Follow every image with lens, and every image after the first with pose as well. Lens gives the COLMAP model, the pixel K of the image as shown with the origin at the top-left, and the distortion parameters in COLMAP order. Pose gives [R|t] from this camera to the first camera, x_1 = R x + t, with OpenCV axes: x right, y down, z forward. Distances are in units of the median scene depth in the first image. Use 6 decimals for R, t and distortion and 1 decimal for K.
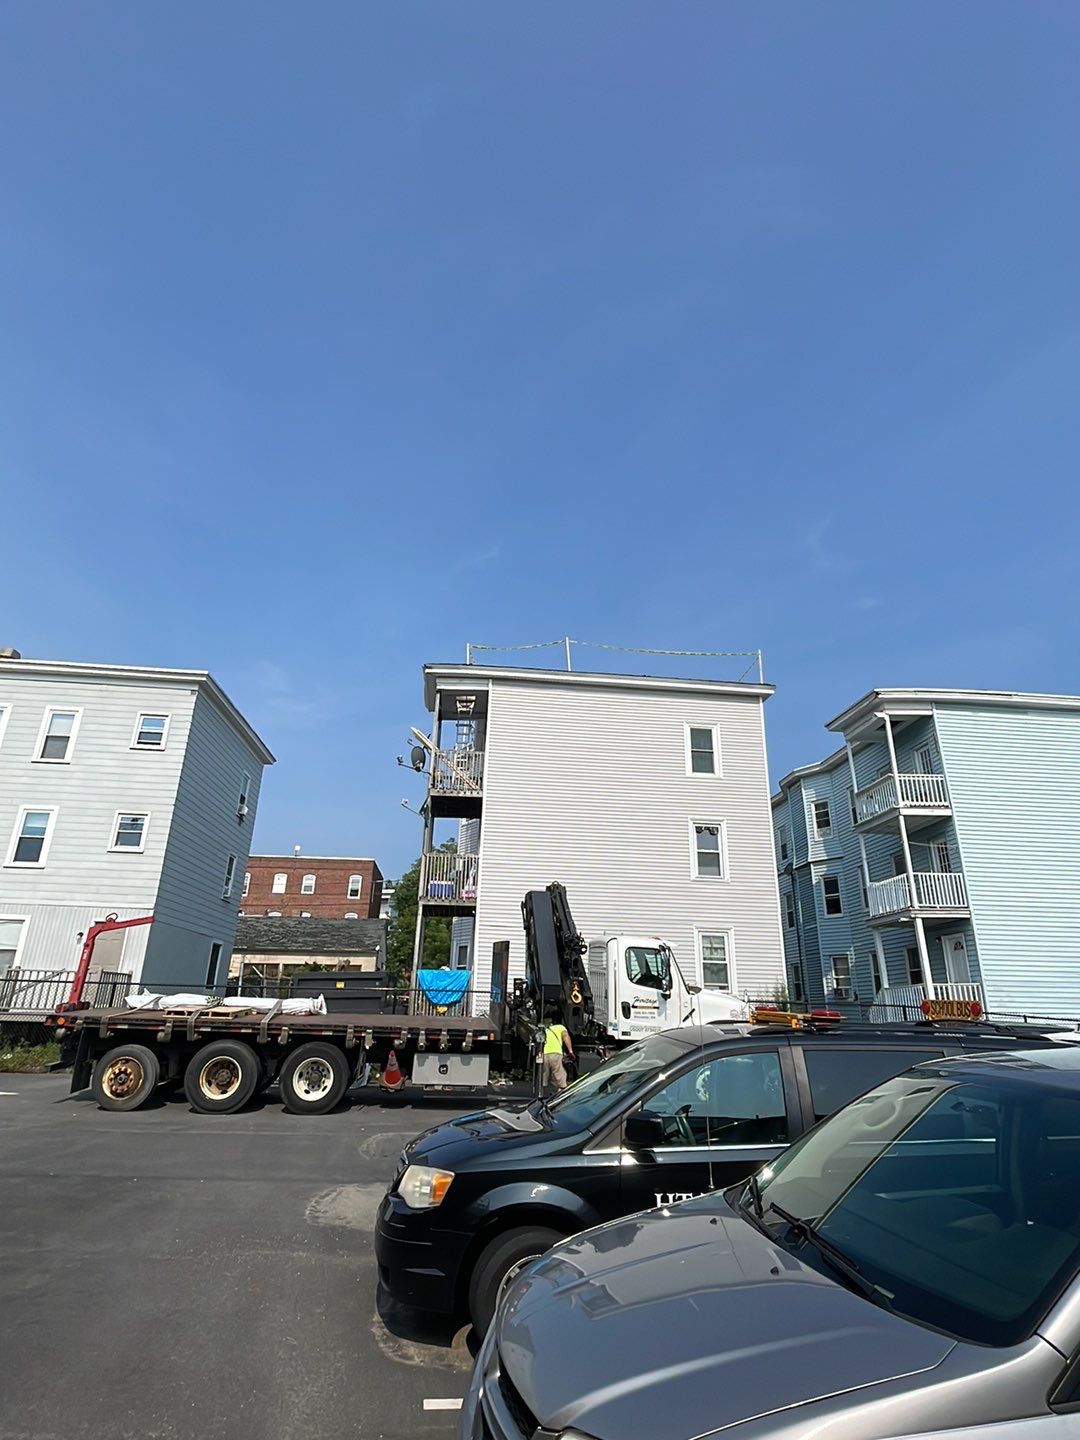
lens RADIAL K [[759.3, 0, 551.1], [0, 759.3, 713.9], [0, 0, 1]] dist [0.037602, -0.003140]
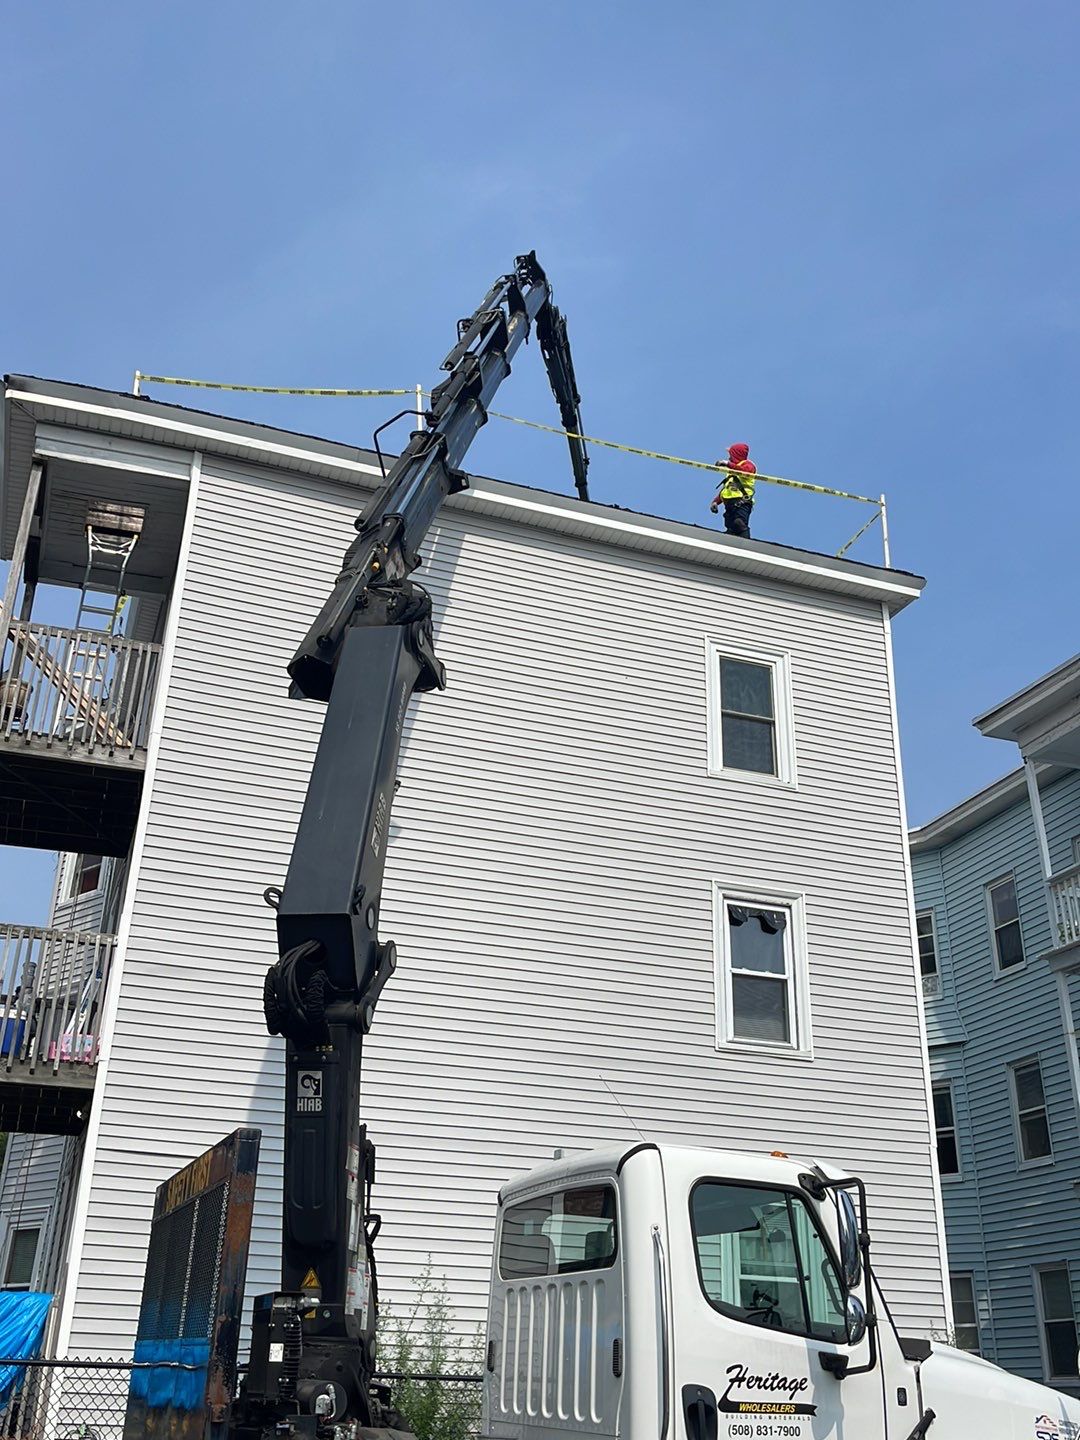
lens RADIAL K [[1417.5, 0, 540.0], [0, 1417.5, 727.3], [0, 0, 1]] dist [0.027993, 0.000000]
pose [[0.973675, 0.099203, 0.205219, -0.047870], [-0.086015, 0.993672, -0.072238, 0.114871], [-0.211087, 0.052684, 0.976047, 0.328980]]
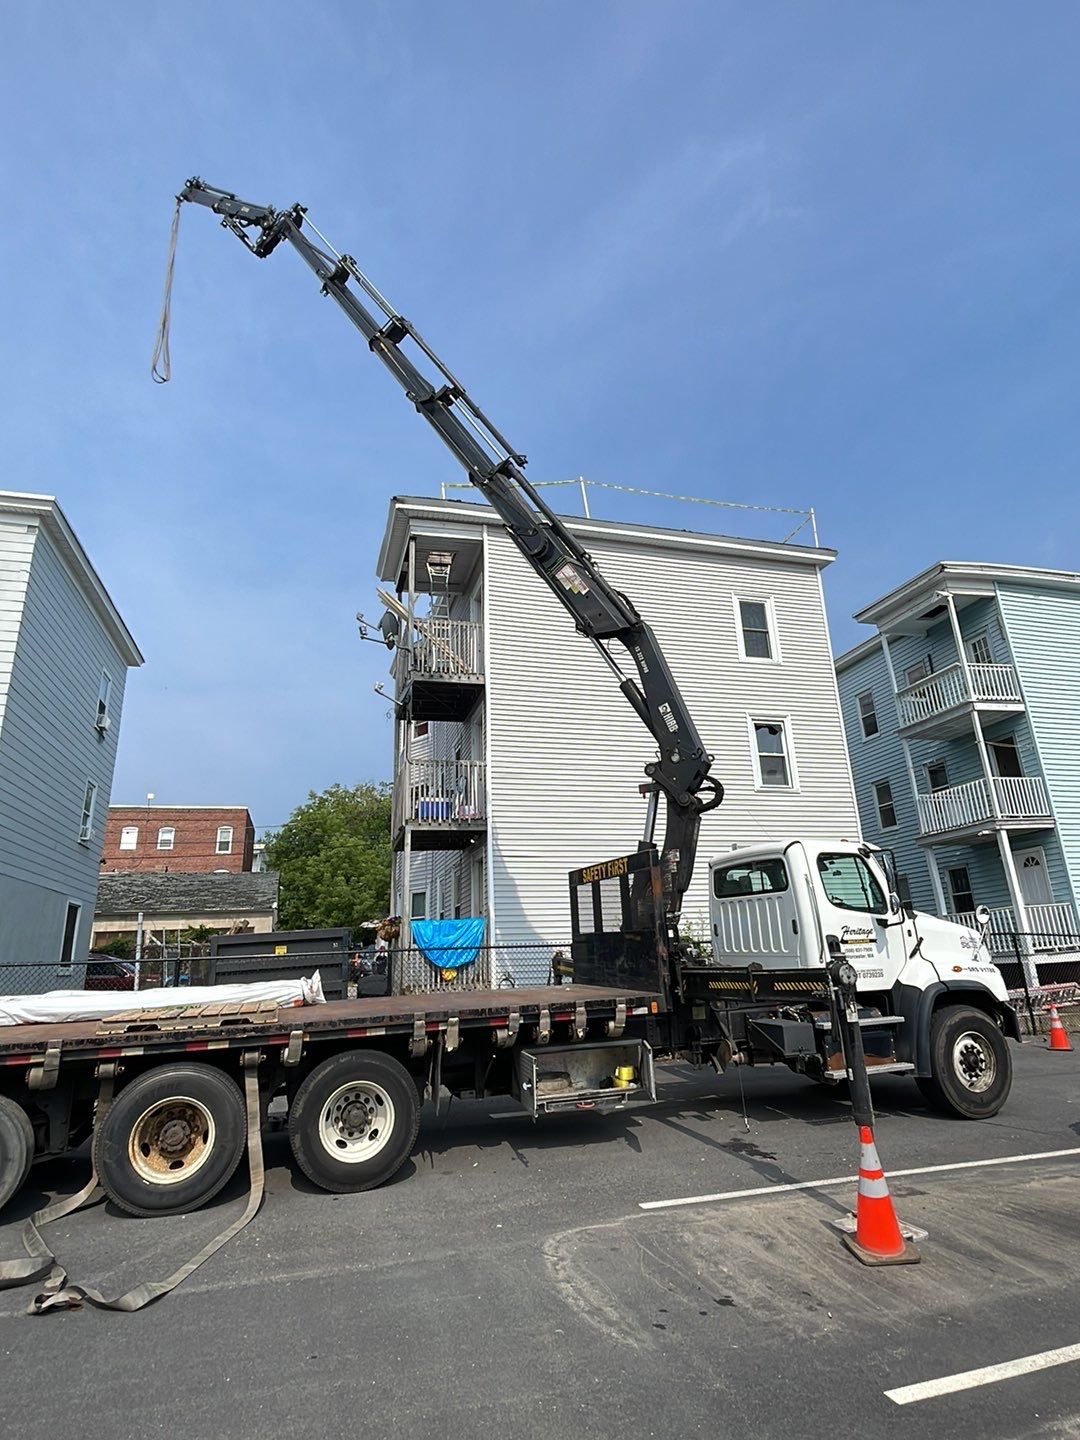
lens RADIAL K [[759.3, 0, 546.6], [0, 759.3, 720.5], [0, 0, 1]] dist [0.037602, -0.003140]
pose [[0.983045, -0.005622, 0.183281, -0.155730], [-0.006385, 0.997874, 0.064855, 0.092306], [-0.183256, -0.064926, 0.980919, 0.266774]]
